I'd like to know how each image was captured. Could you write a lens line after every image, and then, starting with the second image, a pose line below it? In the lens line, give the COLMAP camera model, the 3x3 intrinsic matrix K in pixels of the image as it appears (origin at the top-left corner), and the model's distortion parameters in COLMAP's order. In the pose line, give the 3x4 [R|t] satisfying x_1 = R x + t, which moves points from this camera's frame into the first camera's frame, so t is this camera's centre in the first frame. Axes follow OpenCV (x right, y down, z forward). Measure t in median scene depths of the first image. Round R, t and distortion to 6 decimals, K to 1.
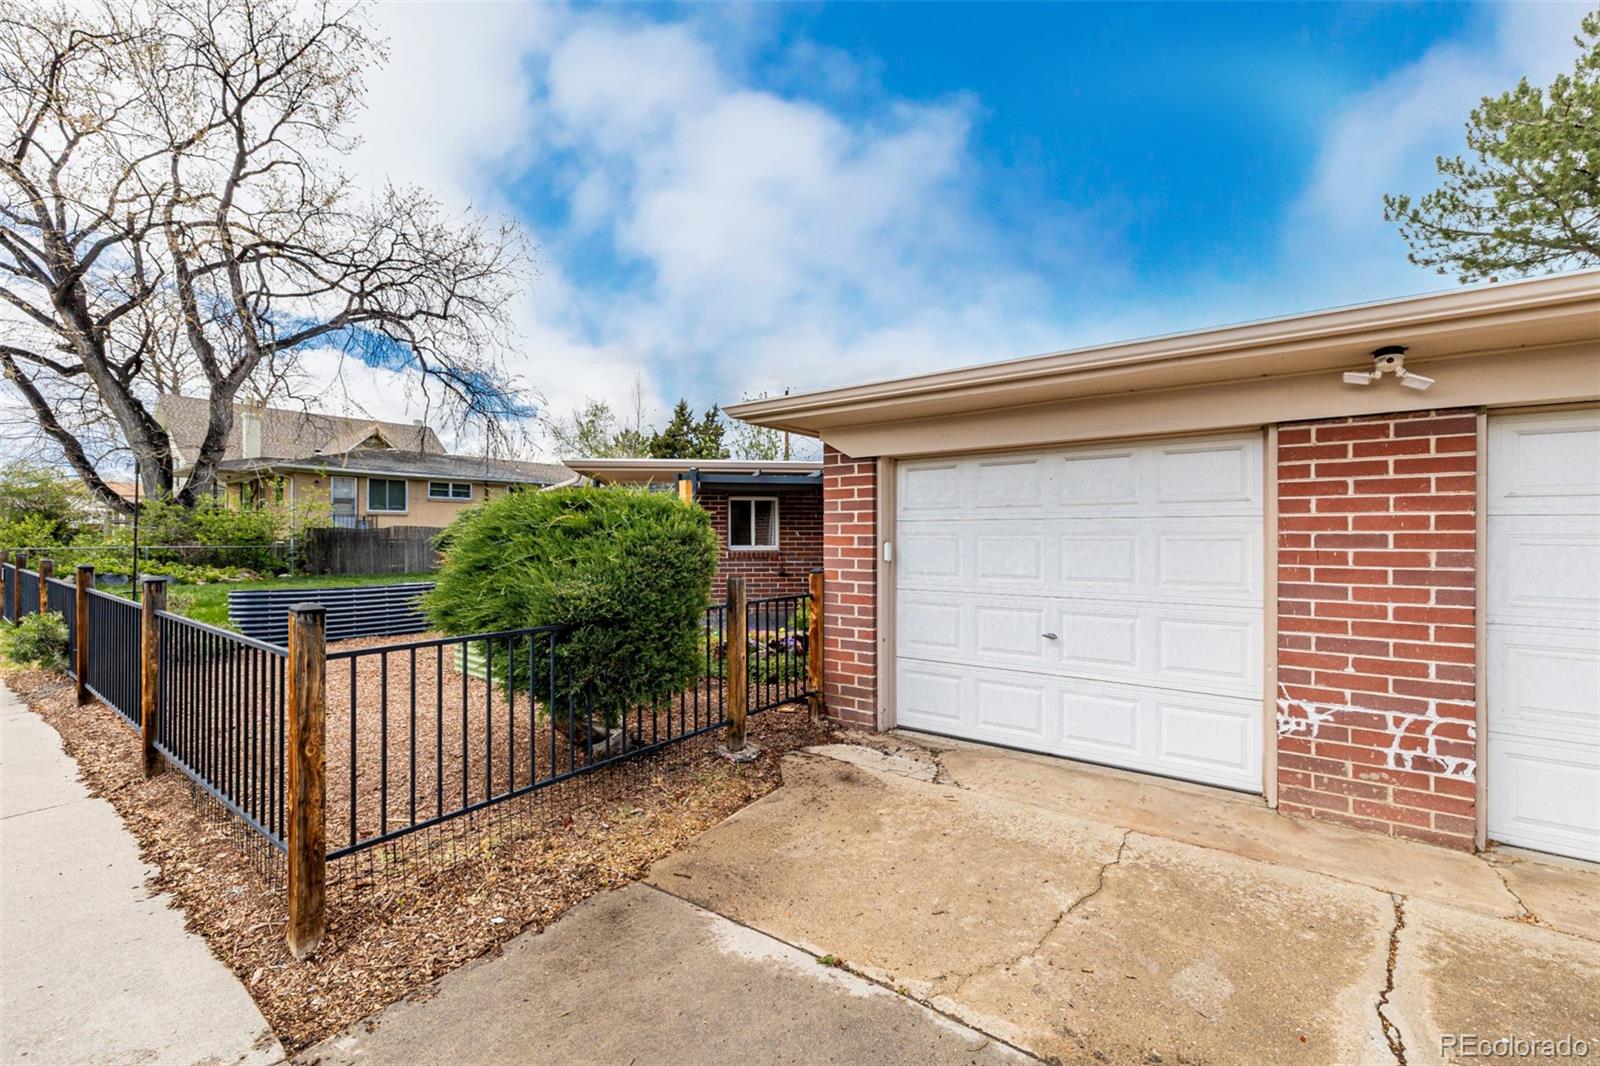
lens RADIAL K [[669.8, 0, 805.9], [0, 669.8, 527.9], [0, 0, 1]] dist [0.000708, -0.000144]
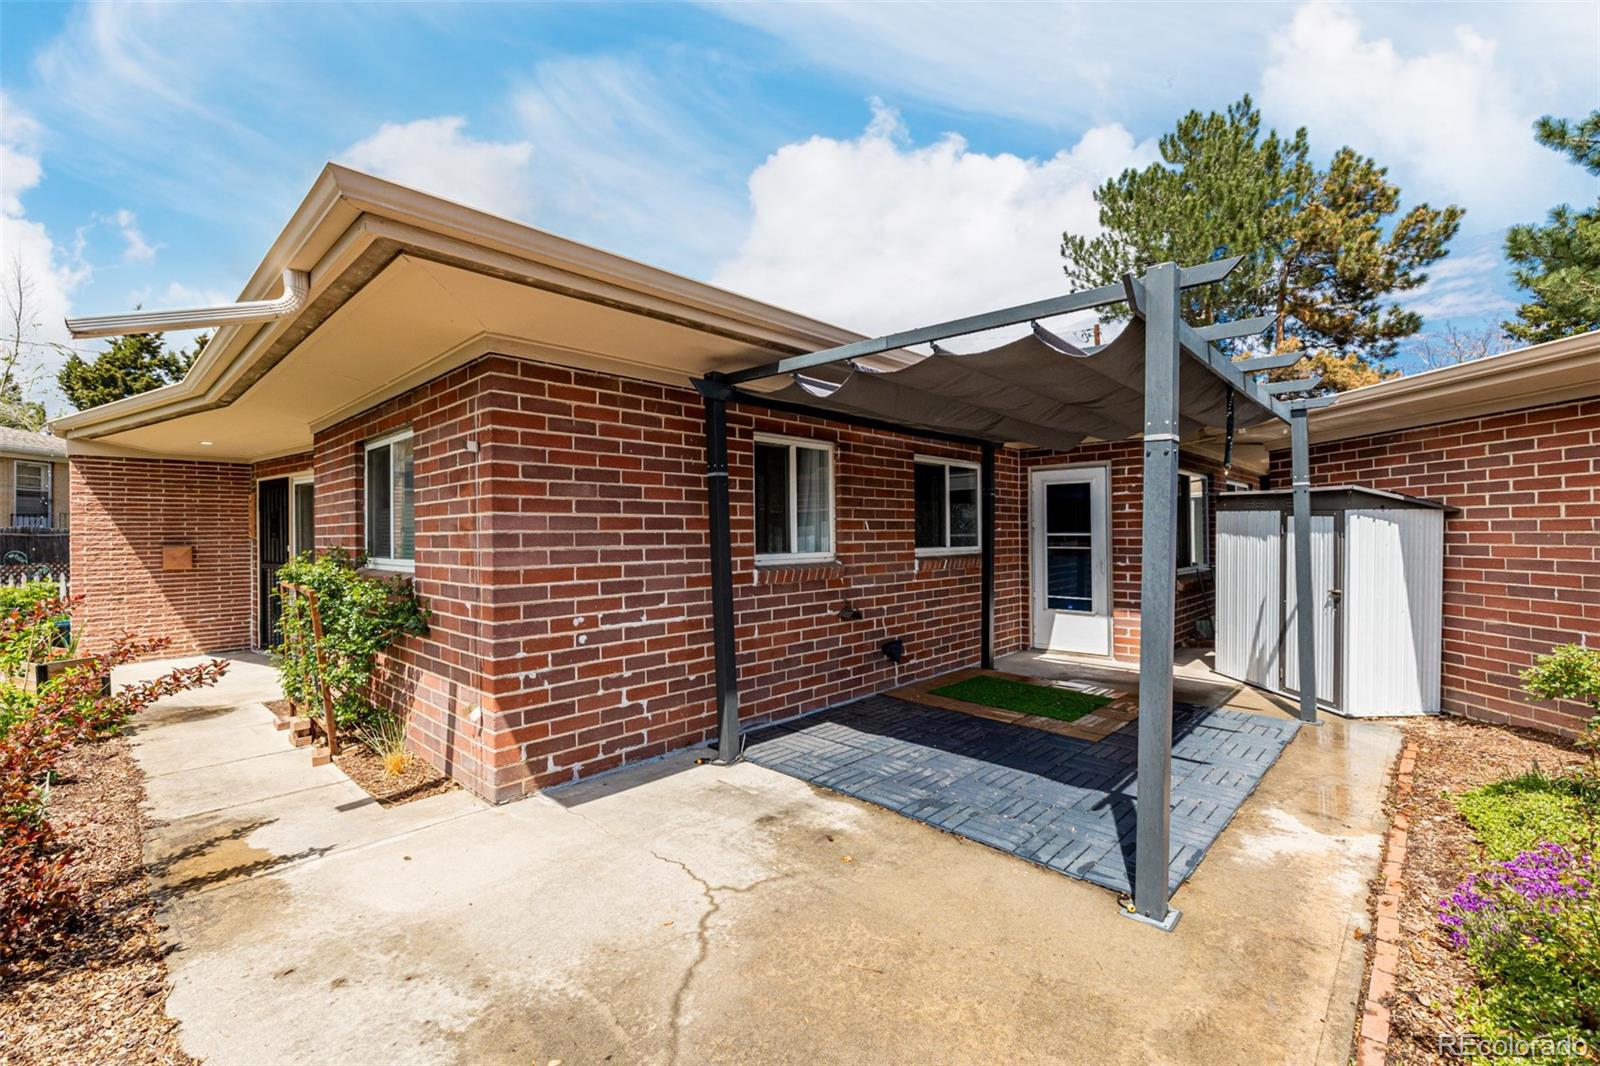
lens RADIAL K [[669.8, 0, 805.9], [0, 669.8, 527.9], [0, 0, 1]] dist [0.000708, -0.000144]
pose [[0.779574, -0.003969, 0.626297, -0.190323], [0.006853, 0.999974, -0.002193, 0.006520], [-0.626272, 0.006002, 0.779581, 0.372497]]
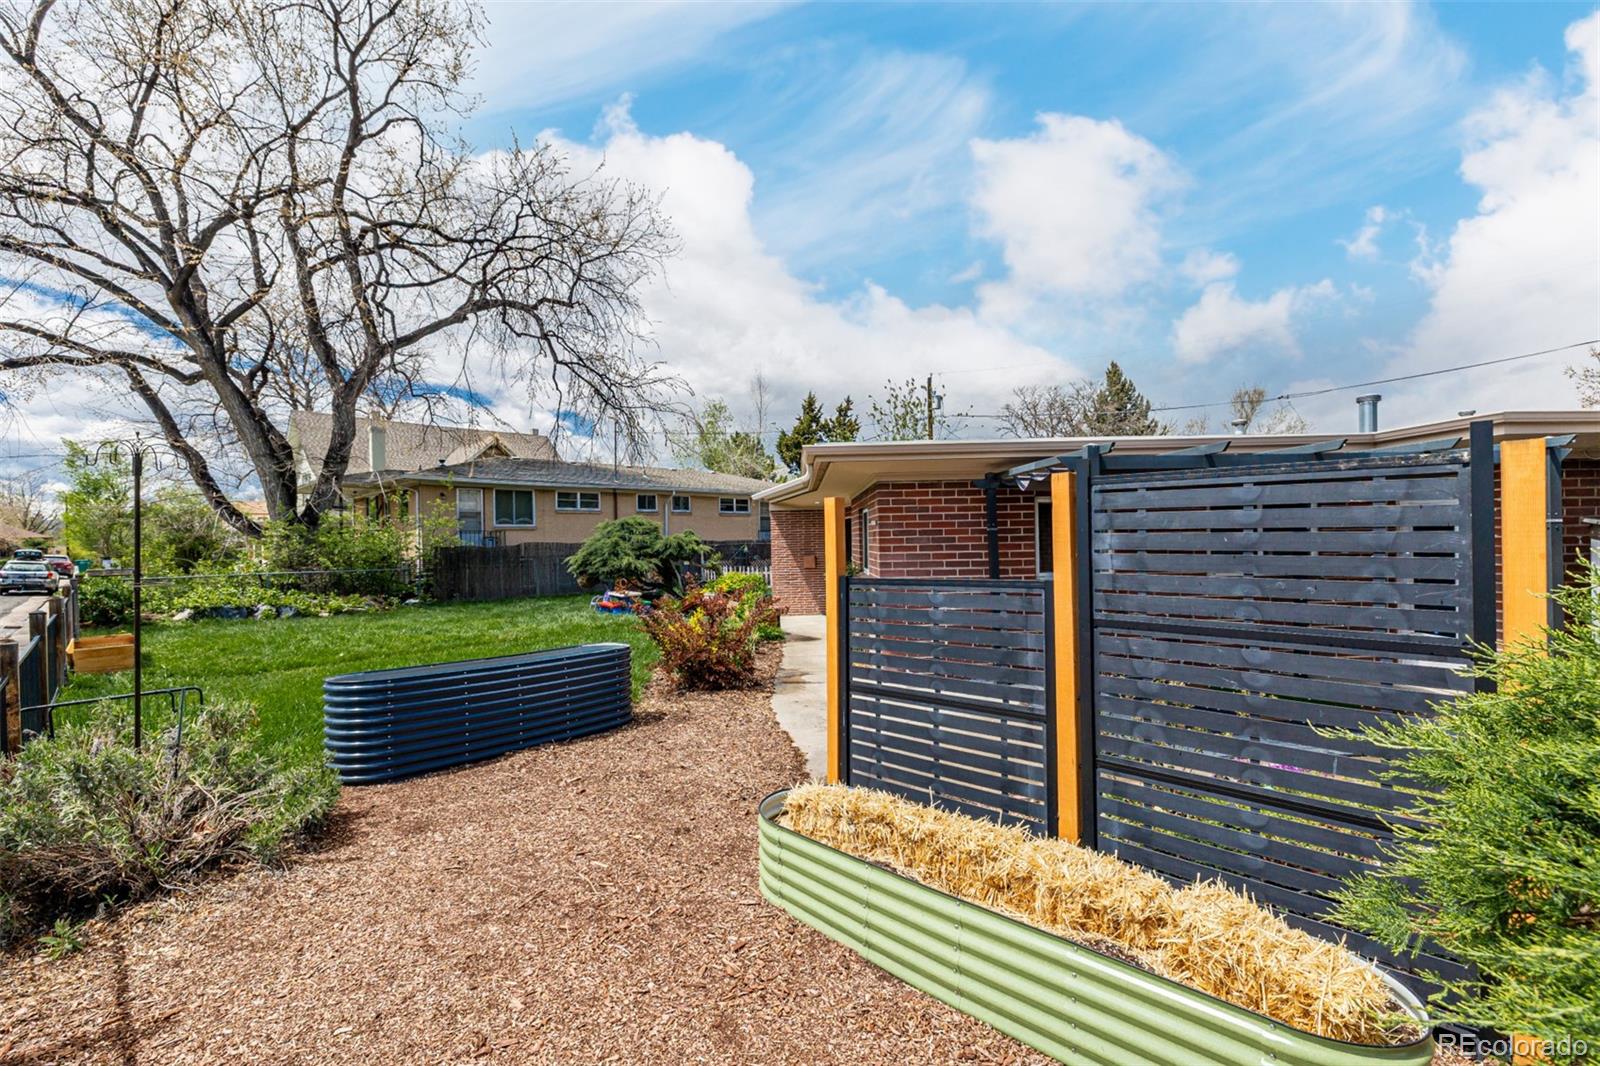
lens RADIAL K [[678.2, 0, 803.0], [0, 678.2, 535.0], [0, 0, 1]] dist [0.001207, -0.000155]
pose [[0.990411, -0.018865, -0.136858, -0.139741], [0.019513, 0.999804, 0.003391, -0.009362], [0.136767, -0.006029, 0.990585, 0.180418]]
